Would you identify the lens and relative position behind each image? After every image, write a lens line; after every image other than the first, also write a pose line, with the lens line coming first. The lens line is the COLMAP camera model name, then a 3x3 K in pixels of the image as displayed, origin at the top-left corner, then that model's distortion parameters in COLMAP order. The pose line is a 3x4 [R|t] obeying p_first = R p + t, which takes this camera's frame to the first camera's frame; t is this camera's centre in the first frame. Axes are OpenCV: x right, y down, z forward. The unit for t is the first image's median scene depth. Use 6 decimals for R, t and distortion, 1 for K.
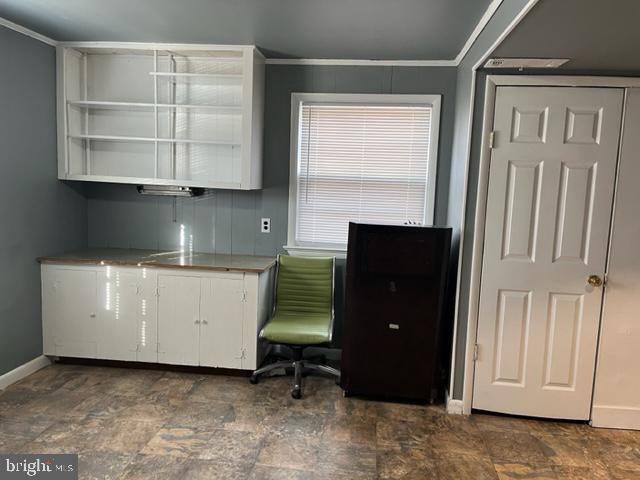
lens RADIAL K [[481.5, 0, 323.6], [0, 481.5, 241.5], [0, 0, 1]] dist [0.081764, -0.117888]
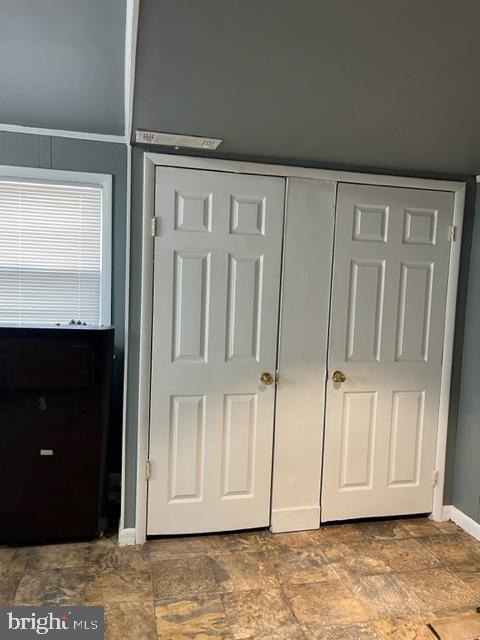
lens RADIAL K [[481.5, 0, 239.1], [0, 481.5, 327.7], [0, 0, 1]] dist [0.081764, -0.117888]
pose [[0.940800, -0.036394, 0.337003, 0.199461], [0.039731, 0.999206, -0.003008, -0.019217], [-0.336626, 0.016220, 0.941499, 0.134901]]
